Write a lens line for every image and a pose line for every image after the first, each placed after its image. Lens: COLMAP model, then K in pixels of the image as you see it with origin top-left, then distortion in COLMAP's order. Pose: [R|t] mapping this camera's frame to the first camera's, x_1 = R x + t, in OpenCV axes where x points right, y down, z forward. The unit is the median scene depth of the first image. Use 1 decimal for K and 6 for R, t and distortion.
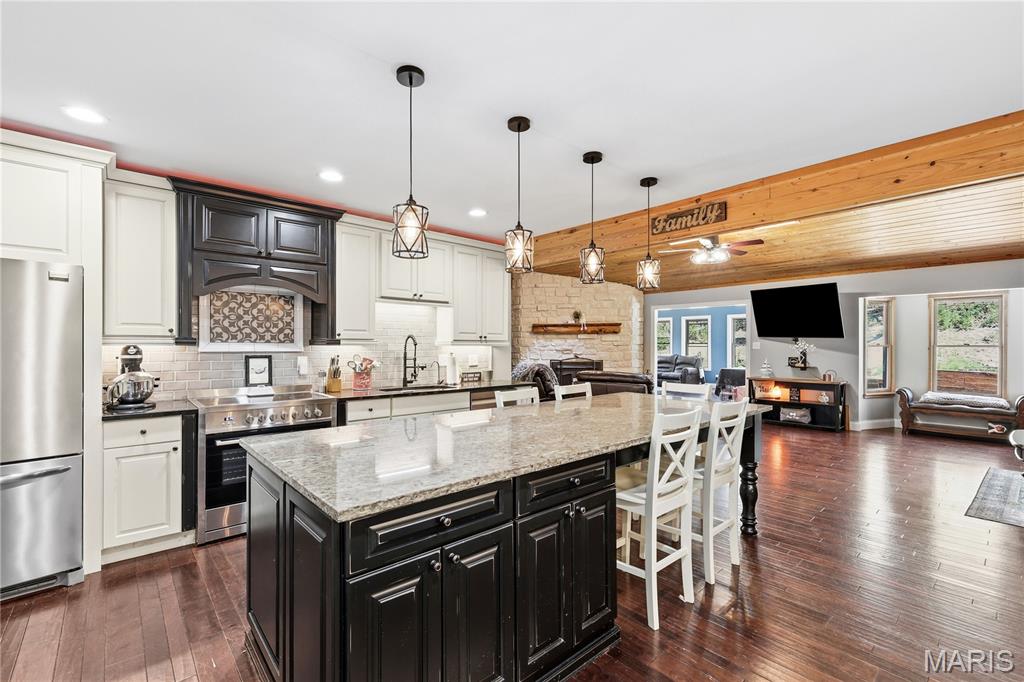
lens RADIAL K [[446.6, 0, 509.8], [0, 446.6, 346.8], [0, 0, 1]] dist [0.002665, -0.001418]
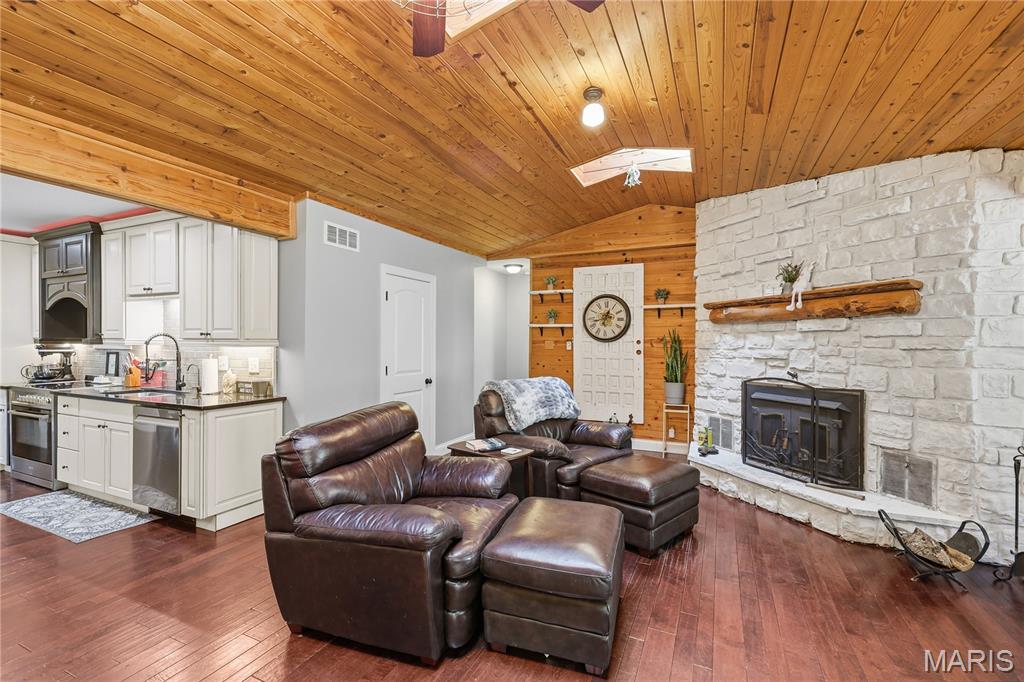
lens RADIAL K [[446.6, 0, 506.8], [0, 446.6, 342.7], [0, 0, 1]] dist [0.002665, -0.001418]
pose [[0.403453, 0.000510, -0.915000, 1.007502], [-0.007406, 0.999969, -0.002709, -0.011964], [0.914970, 0.007869, 0.403445, 1.439690]]
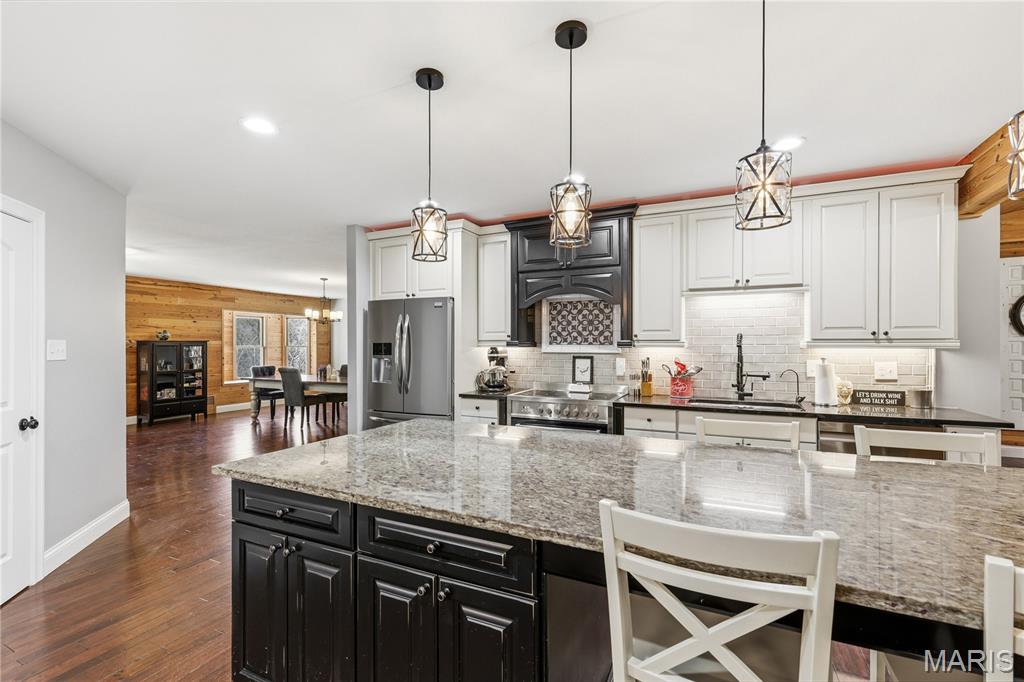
lens RADIAL K [[446.6, 0, 513.6], [0, 446.6, 344.9], [0, 0, 1]] dist [0.002665, -0.001418]
pose [[0.393919, -0.001303, -0.919144, 0.375585], [-0.003017, 0.999992, -0.002710, -0.004608], [0.919140, 0.003840, 0.393911, 0.380788]]
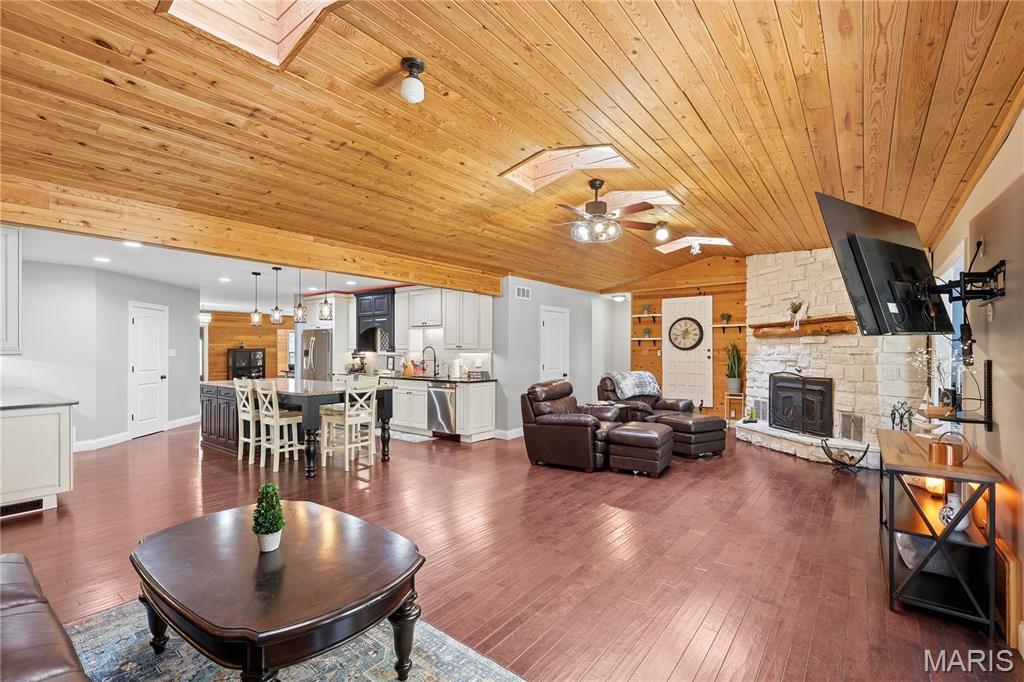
lens RADIAL K [[446.6, 0, 510.8], [0, 446.6, 350.0], [0, 0, 1]] dist [0.002665, -0.001418]
pose [[0.194437, -0.002886, -0.980911, 1.721862], [-0.005921, 0.999974, -0.004116, -0.008207], [0.980897, 0.006608, 0.194415, 1.101213]]
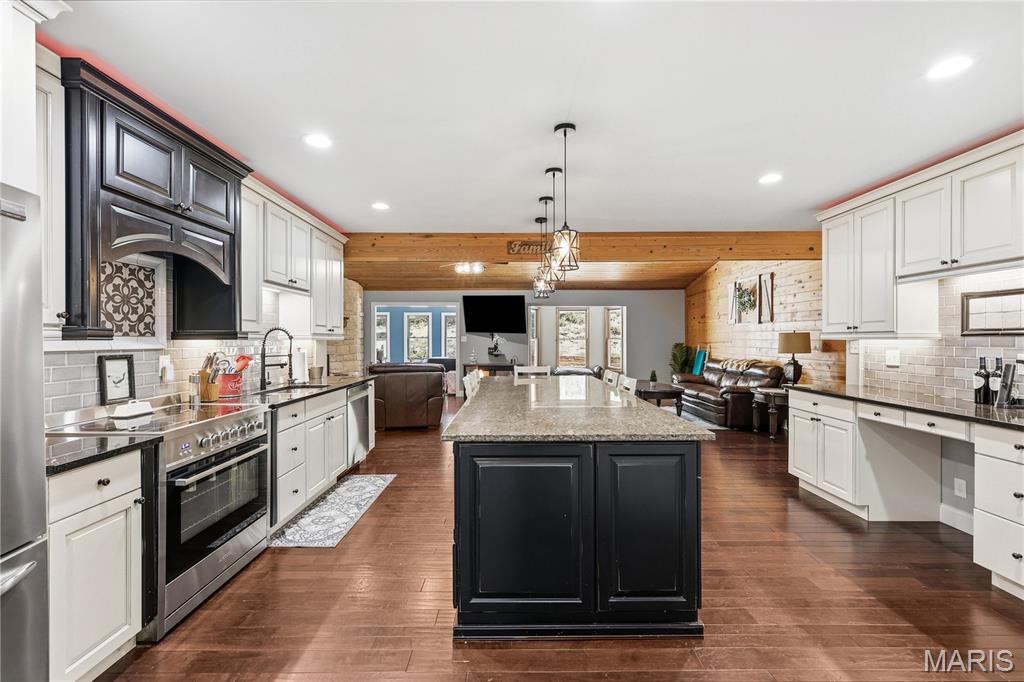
lens RADIAL K [[446.6, 0, 511.1], [0, 446.6, 341.9], [0, 0, 1]] dist [0.002665, -0.001418]
pose [[0.659036, -0.008485, 0.752063, -0.638956], [0.006860, 0.999963, 0.005270, -0.000067], [-0.752080, 0.001686, 0.659070, 0.128520]]
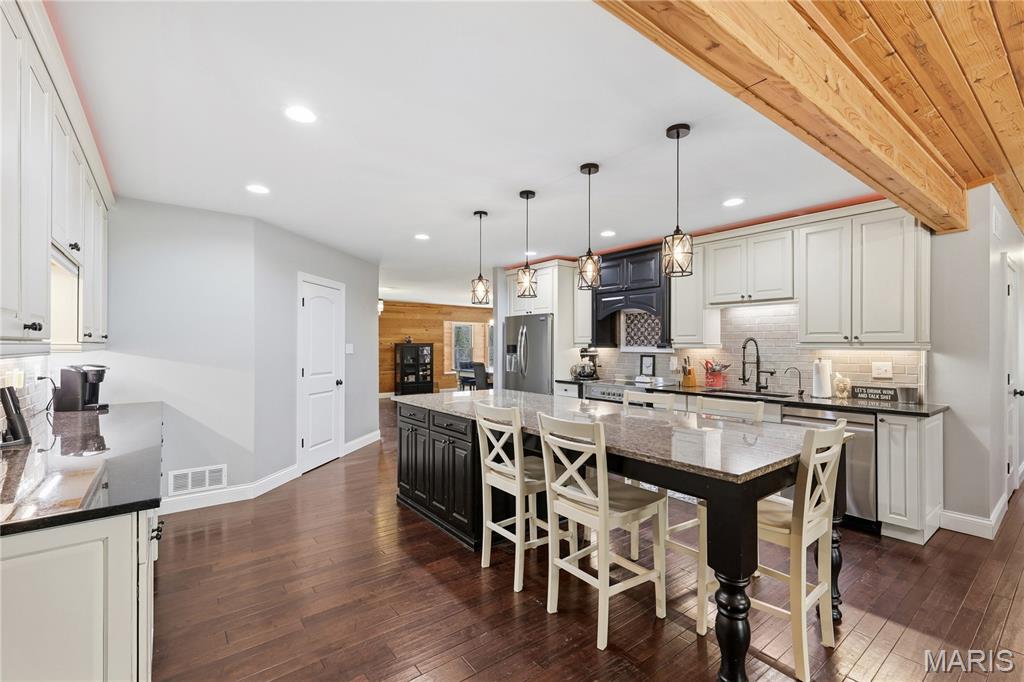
lens RADIAL K [[446.6, 0, 514.4], [0, 446.6, 343.8], [0, 0, 1]] dist [0.002665, -0.001418]
pose [[-0.063556, -0.005864, -0.997961, 0.867500], [-0.005697, 0.999969, -0.005513, -0.006219], [0.997962, 0.005335, -0.063588, 0.626448]]
